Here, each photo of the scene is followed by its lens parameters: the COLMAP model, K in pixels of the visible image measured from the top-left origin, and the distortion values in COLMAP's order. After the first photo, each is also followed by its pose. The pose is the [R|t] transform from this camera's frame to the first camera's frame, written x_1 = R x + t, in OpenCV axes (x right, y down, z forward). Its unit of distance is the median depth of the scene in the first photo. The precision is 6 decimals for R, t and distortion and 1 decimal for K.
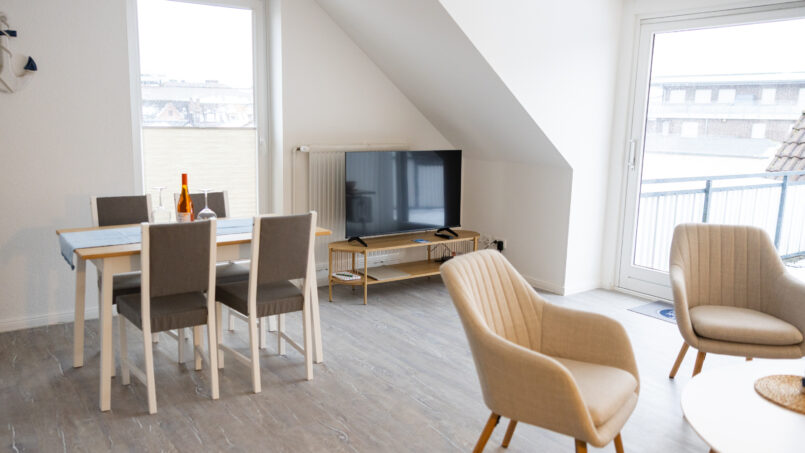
lens RADIAL K [[636.1, 0, 335.1], [0, 636.1, 224.9], [0, 0, 1]] dist [-0.010331, -0.006035]
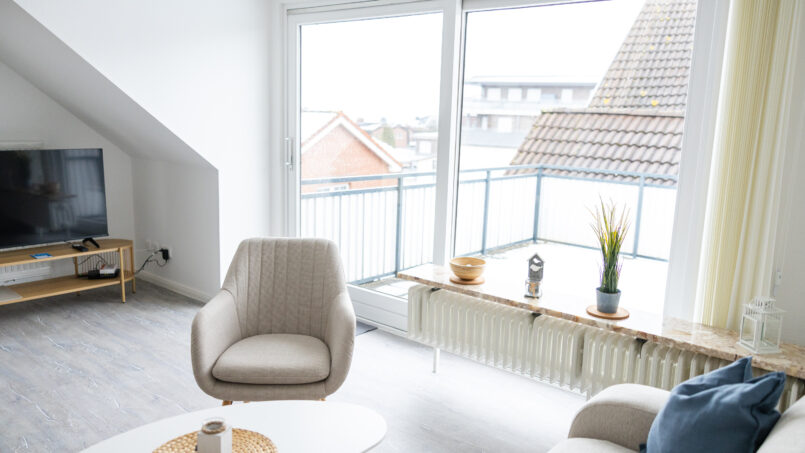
lens RADIAL K [[620.9, 0, 380.4], [0, 620.9, 229.2], [0, 0, 1]] dist [0.003985, -0.003635]
pose [[0.956024, -0.033589, 0.291360, 0.278903], [0.026340, 0.999239, 0.028766, -0.018889], [-0.292104, -0.019827, 0.956181, 0.065260]]
